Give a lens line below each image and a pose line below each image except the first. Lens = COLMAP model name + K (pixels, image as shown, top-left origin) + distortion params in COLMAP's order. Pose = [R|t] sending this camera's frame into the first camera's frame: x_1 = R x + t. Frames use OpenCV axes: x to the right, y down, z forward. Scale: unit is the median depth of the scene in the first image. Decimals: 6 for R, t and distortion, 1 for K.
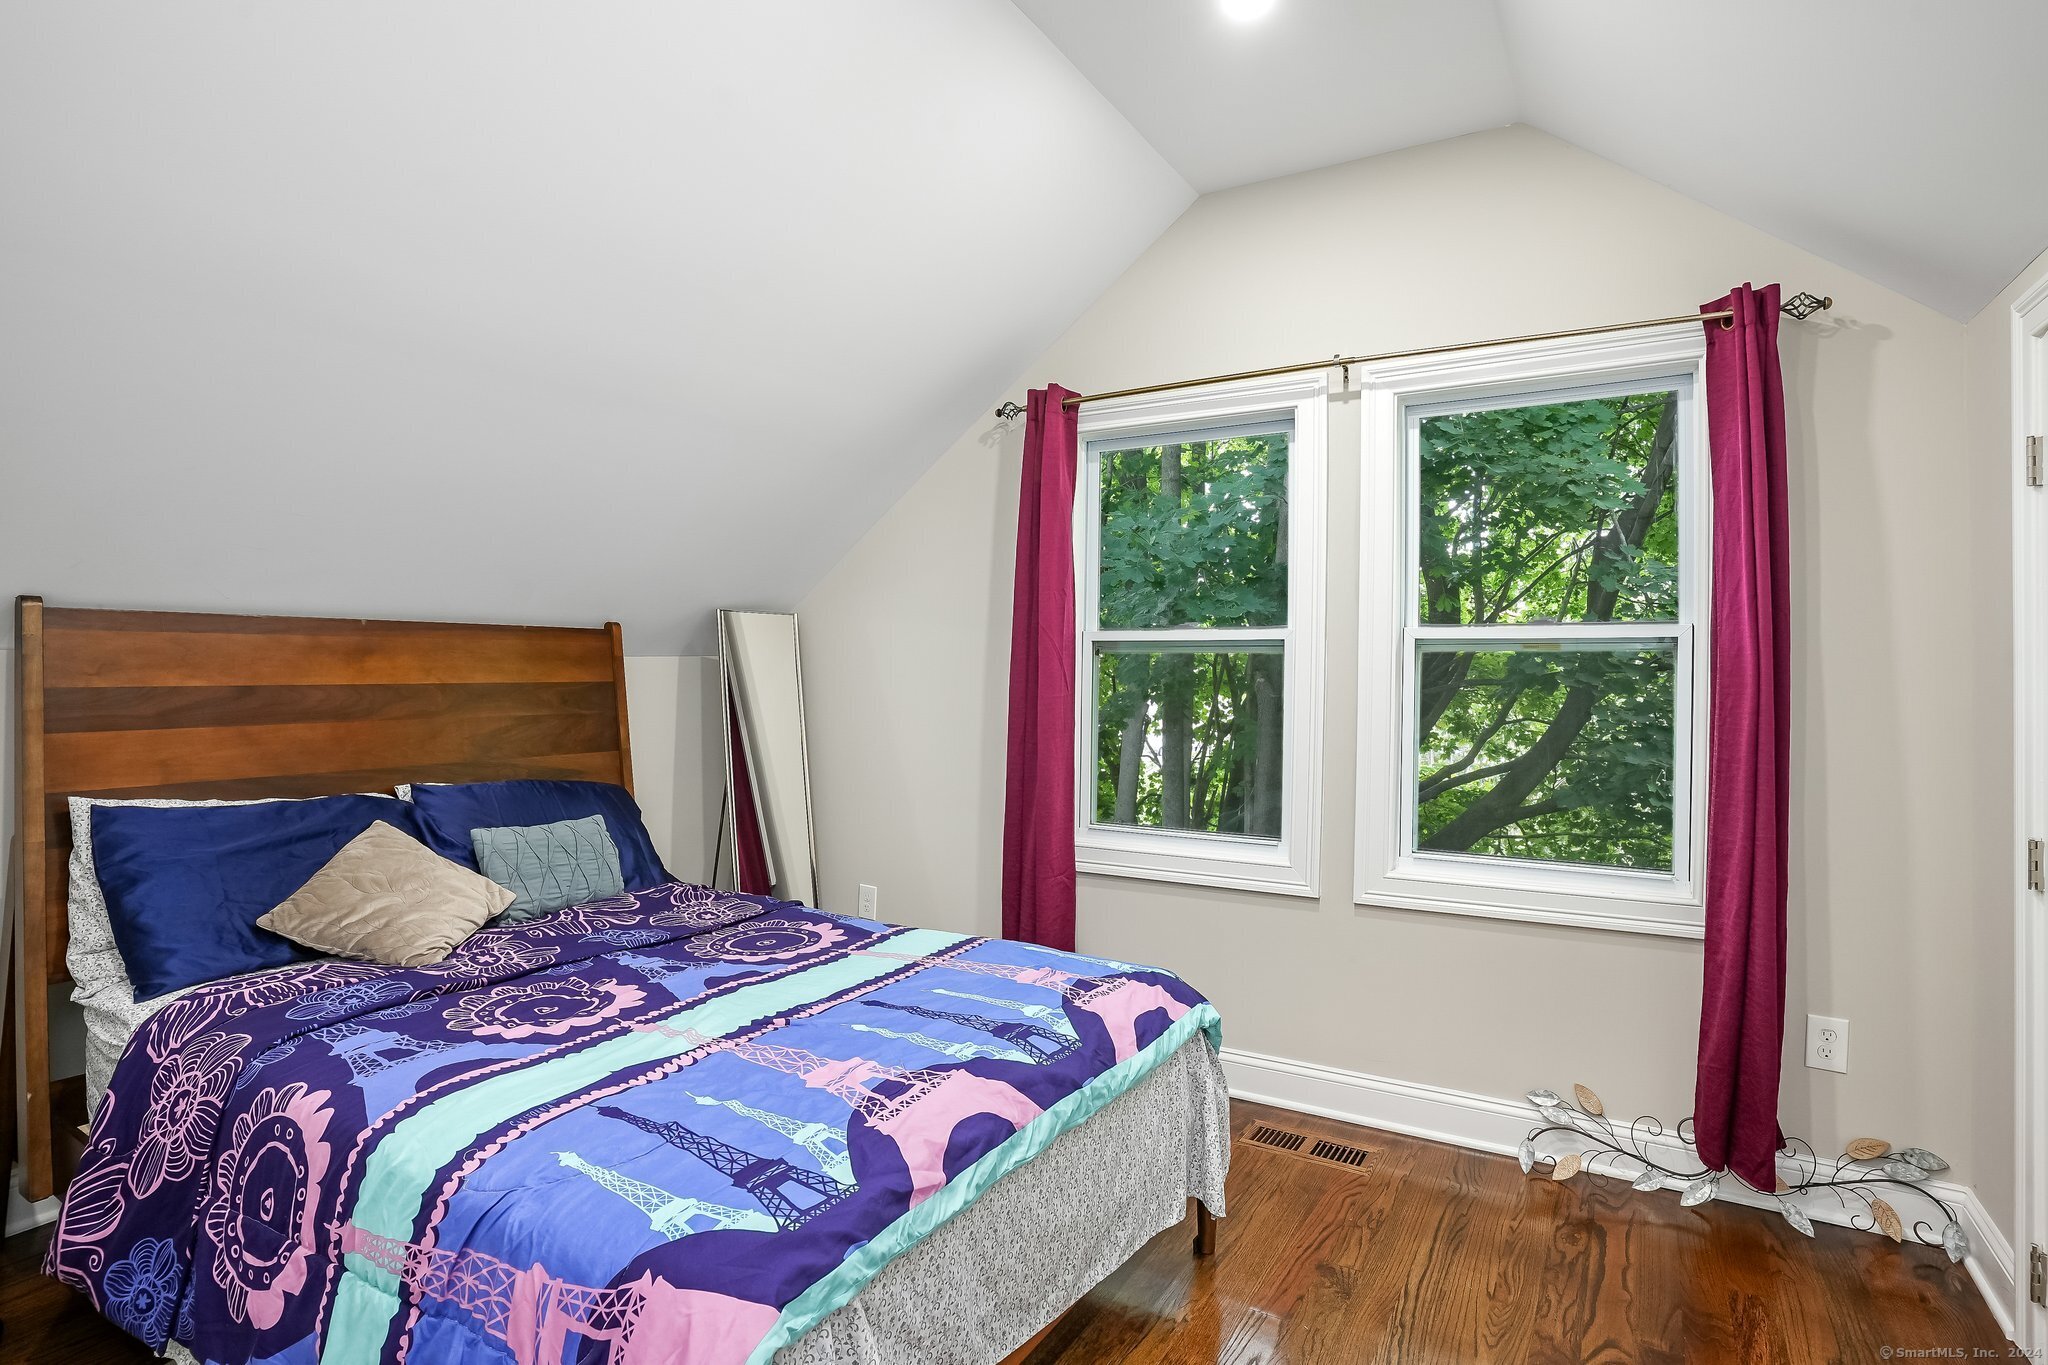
lens RADIAL K [[1017.9, 0, 1035.7], [0, 1017.9, 682.0], [0, 0, 1]] dist [-0.033525, 0.003756]
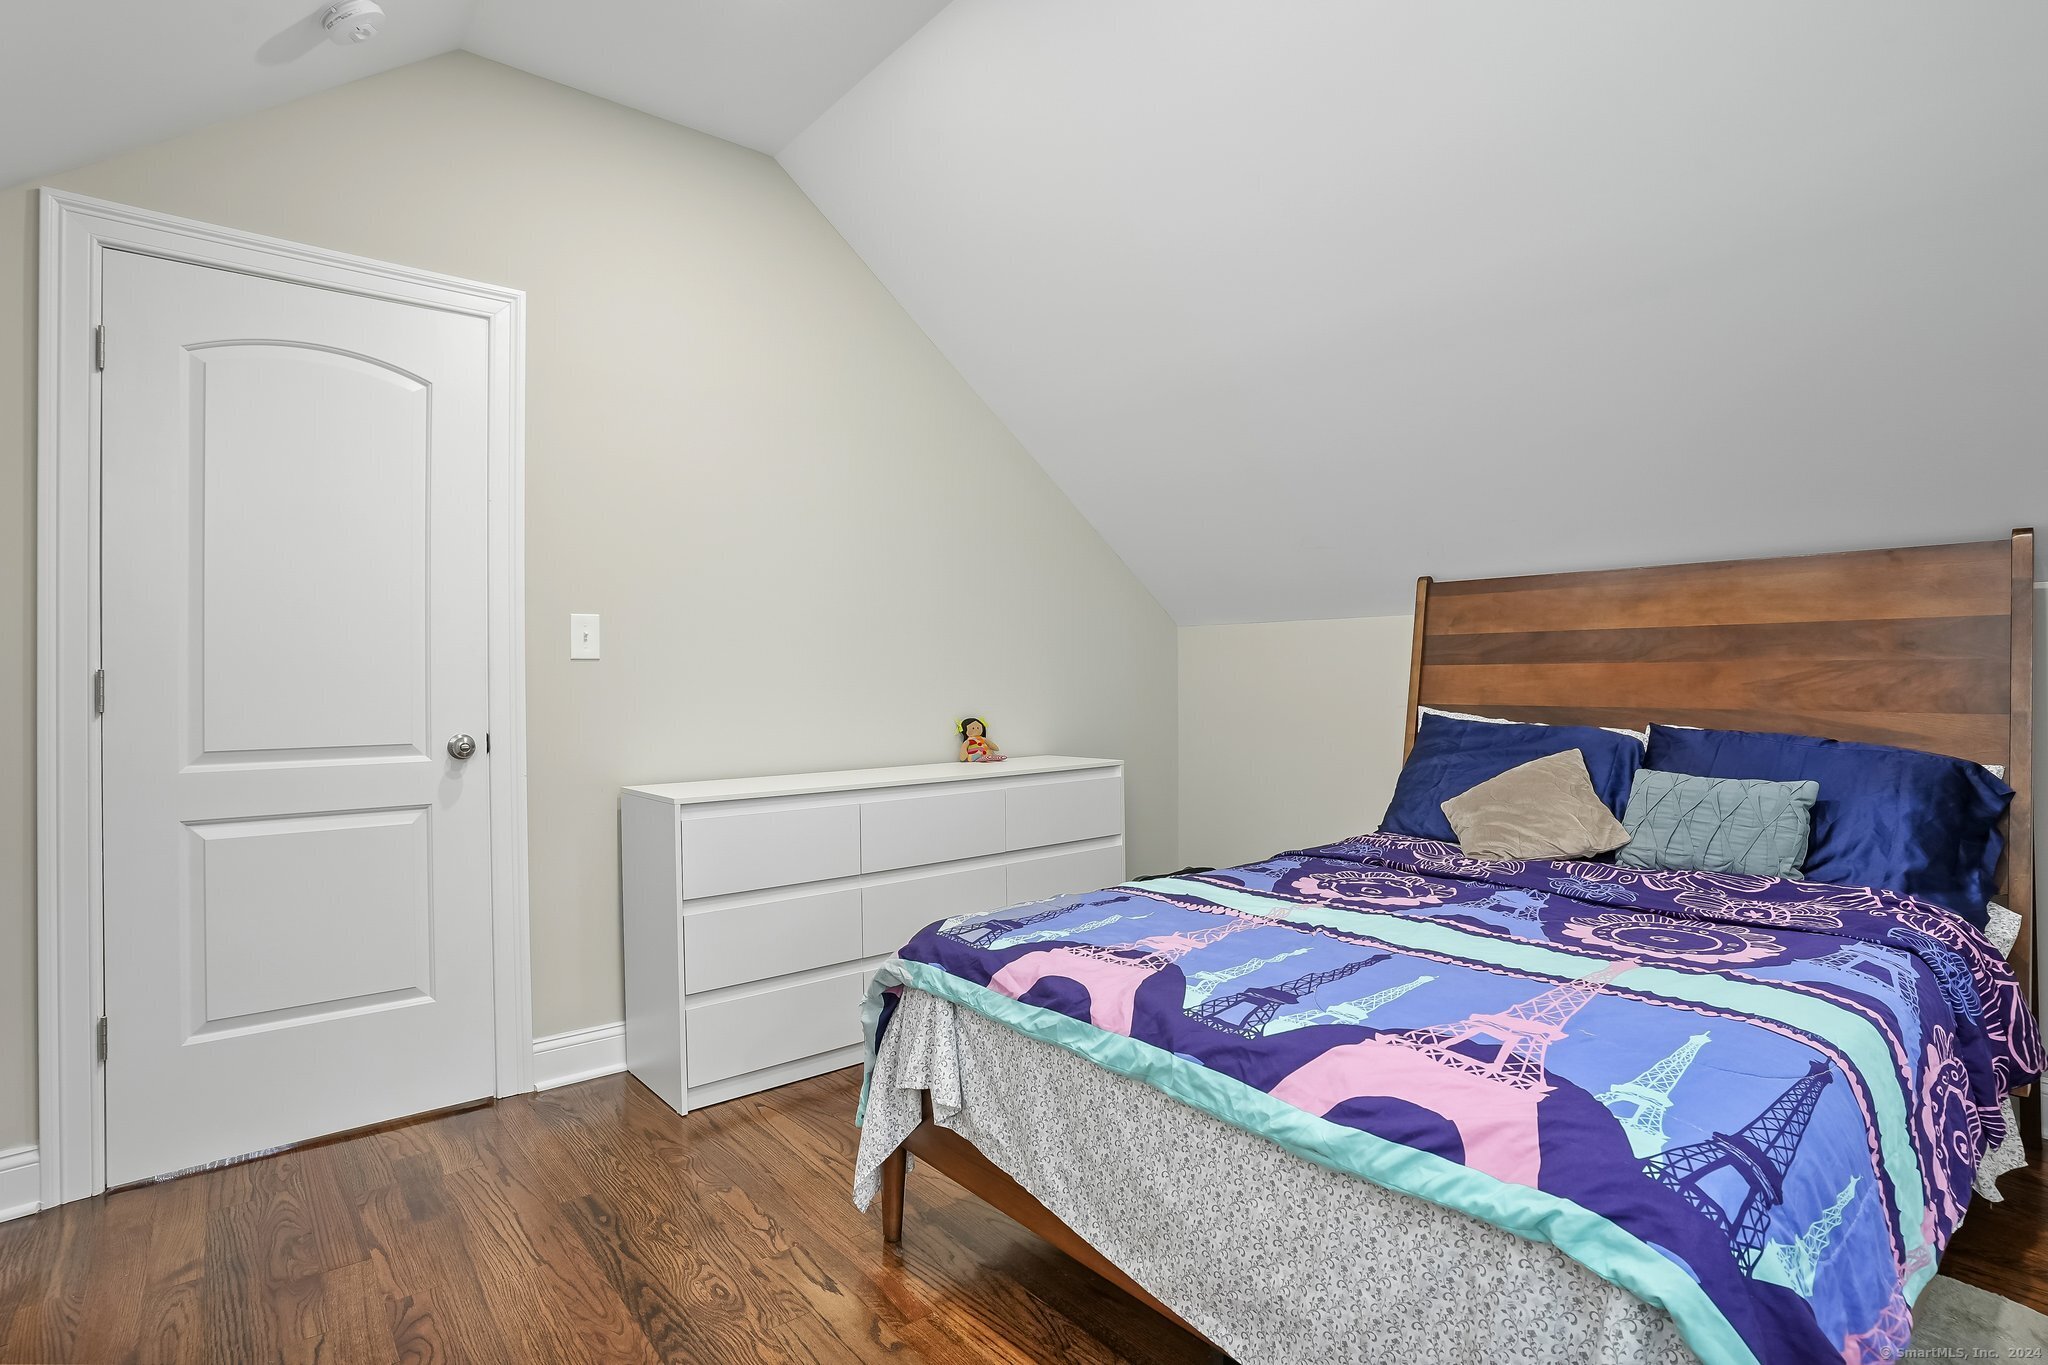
lens RADIAL K [[1017.9, 0, 1033.0], [0, 1017.9, 681.5], [0, 0, 1]] dist [-0.033525, 0.003756]
pose [[-0.312325, -0.002939, -0.949971, 0.624995], [-0.013972, 0.999901, 0.001500, 0.076552], [0.949873, 0.013742, -0.312335, 0.841434]]
